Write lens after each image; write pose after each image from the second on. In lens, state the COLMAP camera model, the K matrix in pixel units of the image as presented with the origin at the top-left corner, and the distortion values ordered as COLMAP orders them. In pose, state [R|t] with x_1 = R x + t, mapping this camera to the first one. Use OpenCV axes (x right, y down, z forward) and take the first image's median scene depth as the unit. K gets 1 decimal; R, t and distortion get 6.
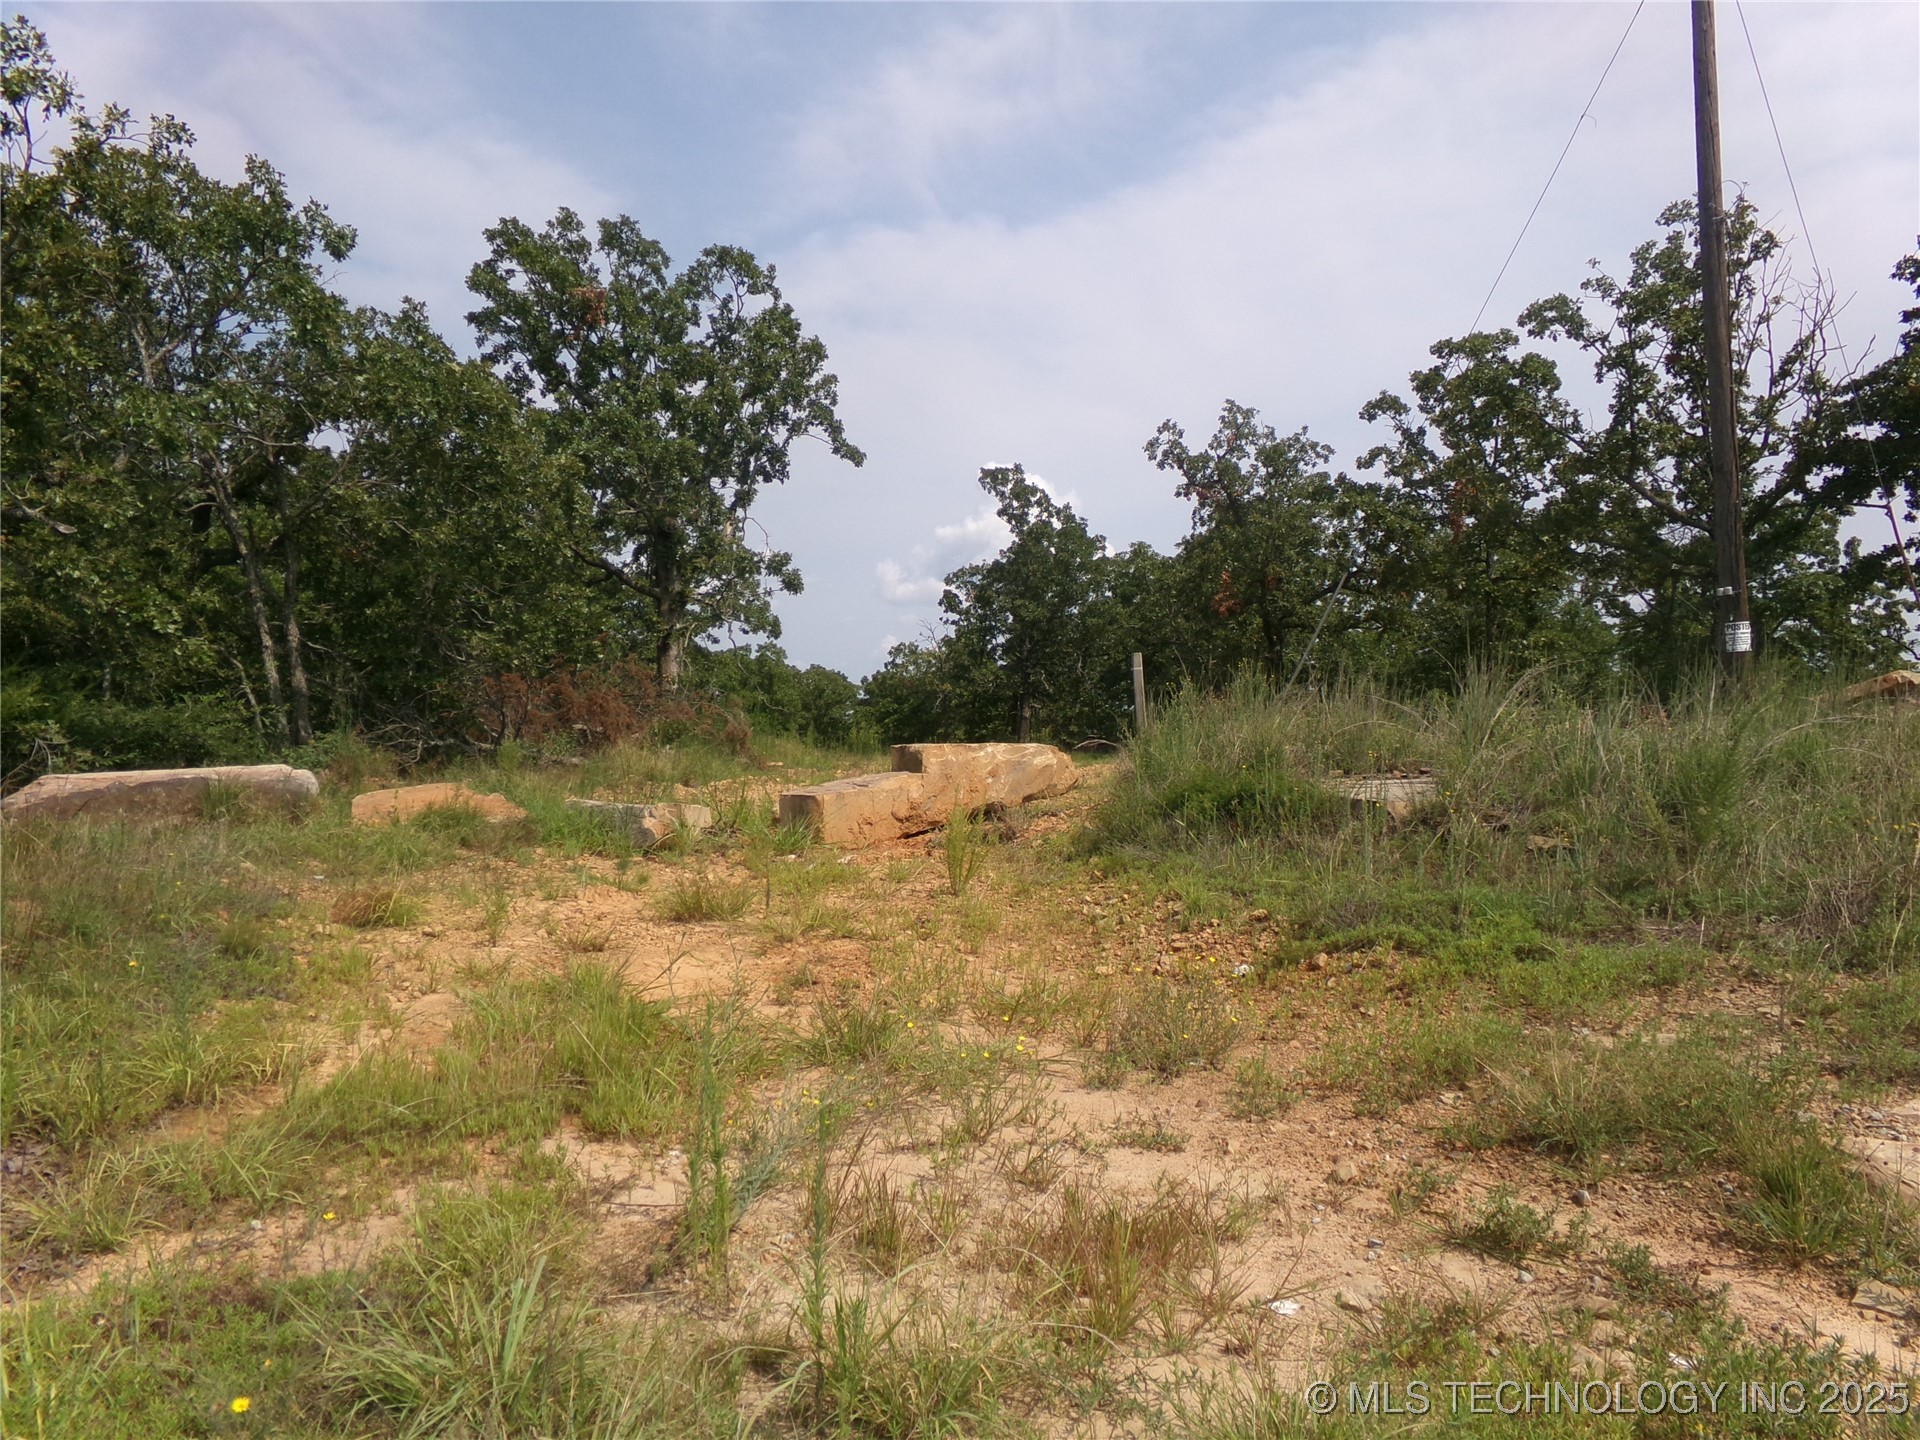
lens RADIAL K [[1300.8, 0, 936.4], [0, 1300.8, 713.1], [0, 0, 1]] dist [0.001982, 0.005293]
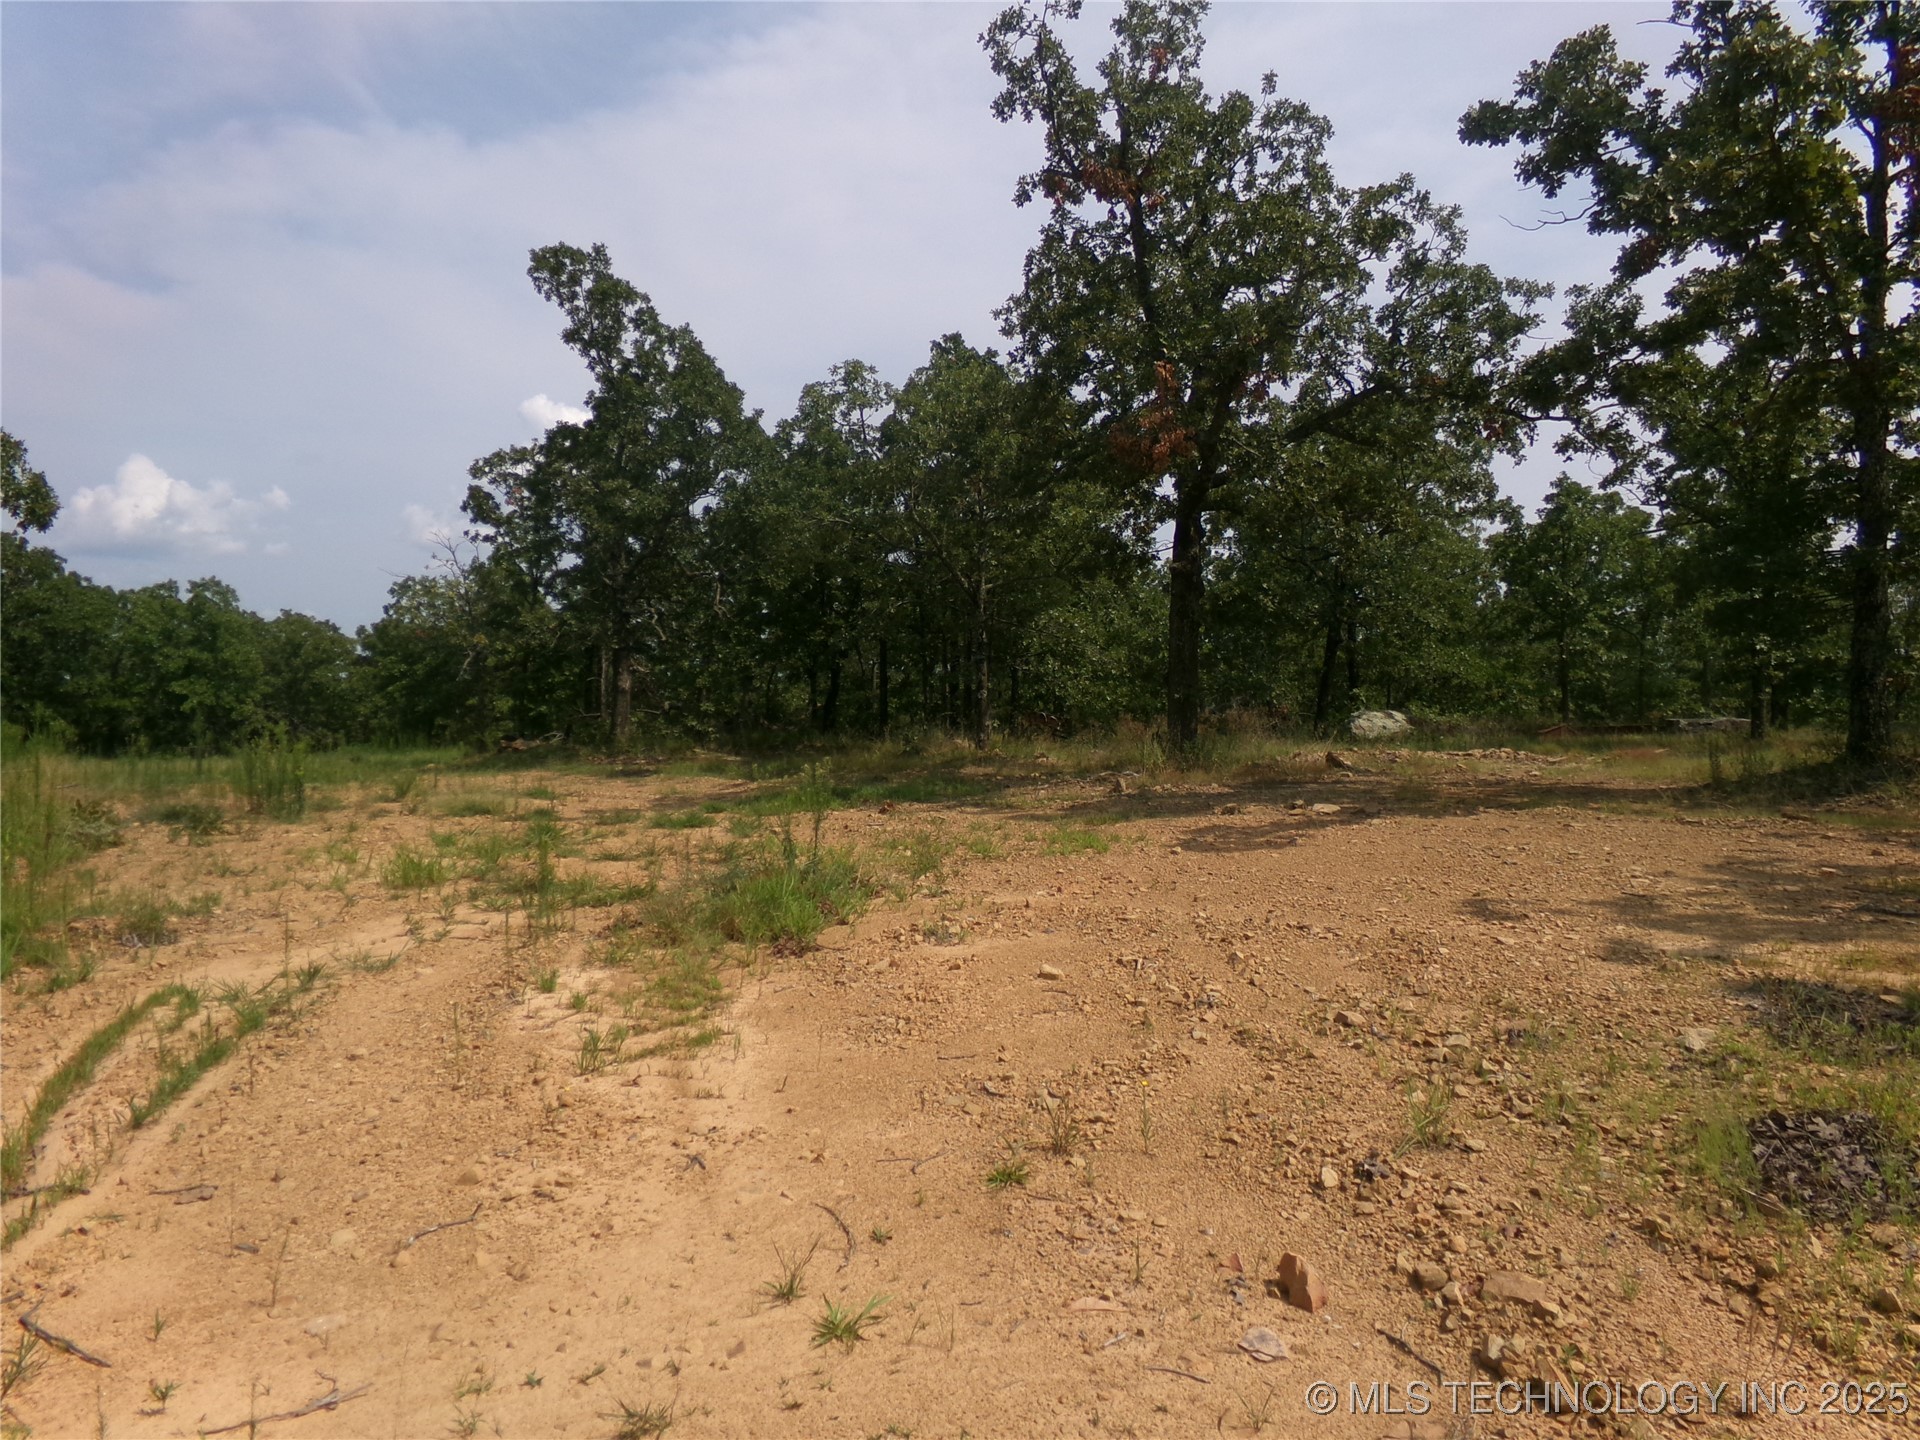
lens RADIAL K [[1300.8, 0, 936.4], [0, 1300.8, 713.1], [0, 0, 1]] dist [0.001982, 0.005293]
pose [[0.940431, -0.032208, 0.338455, 0.001552], [0.018946, 0.998920, 0.042414, -0.006702], [-0.339456, -0.033475, 0.940026, 0.326446]]
